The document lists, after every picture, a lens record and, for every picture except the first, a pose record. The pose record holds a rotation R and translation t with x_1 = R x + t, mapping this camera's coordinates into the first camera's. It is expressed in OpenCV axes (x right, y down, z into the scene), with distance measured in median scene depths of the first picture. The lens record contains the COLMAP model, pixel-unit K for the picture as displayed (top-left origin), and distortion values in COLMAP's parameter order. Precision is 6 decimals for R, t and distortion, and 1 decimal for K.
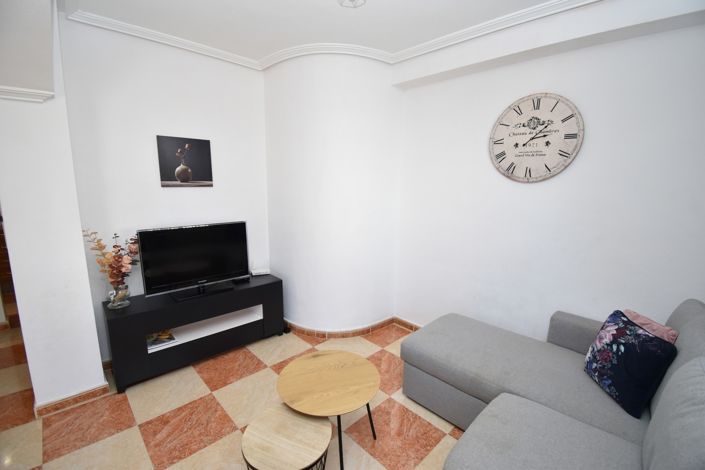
lens RADIAL K [[309.8, 0, 346.4], [0, 309.8, 237.4], [0, 0, 1]] dist [0.000562, -0.013821]
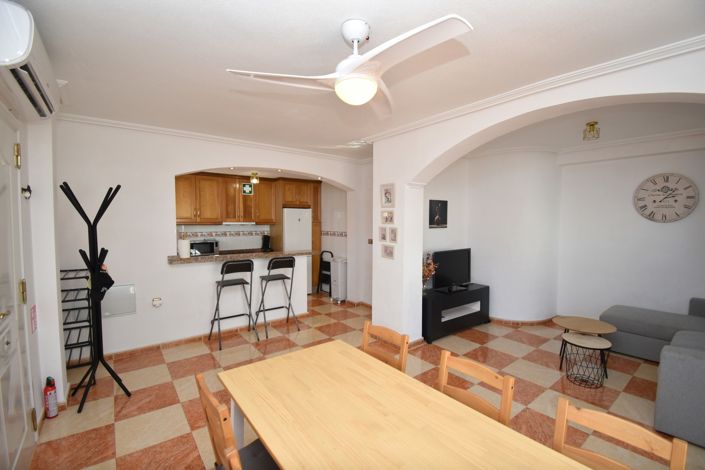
lens RADIAL K [[309.8, 0, 353.5], [0, 309.8, 234.9], [0, 0, 1]] dist [0.000562, -0.013821]
pose [[0.993192, -0.012722, -0.115794, -0.933084], [-0.002671, 0.991271, -0.131811, 0.118866], [0.116460, 0.131223, 0.984488, -0.861970]]
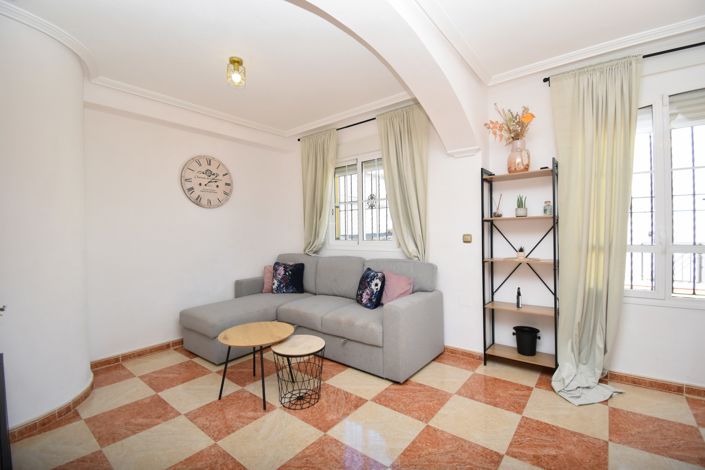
lens RADIAL K [[309.8, 0, 351.2], [0, 309.8, 238.2], [0, 0, 1]] dist [0.000562, -0.013821]
pose [[-0.127752, -0.031535, 0.991305, -1.113182], [0.190369, 0.980130, 0.055713, 0.026368], [-0.973365, 0.195831, -0.119210, 0.501749]]
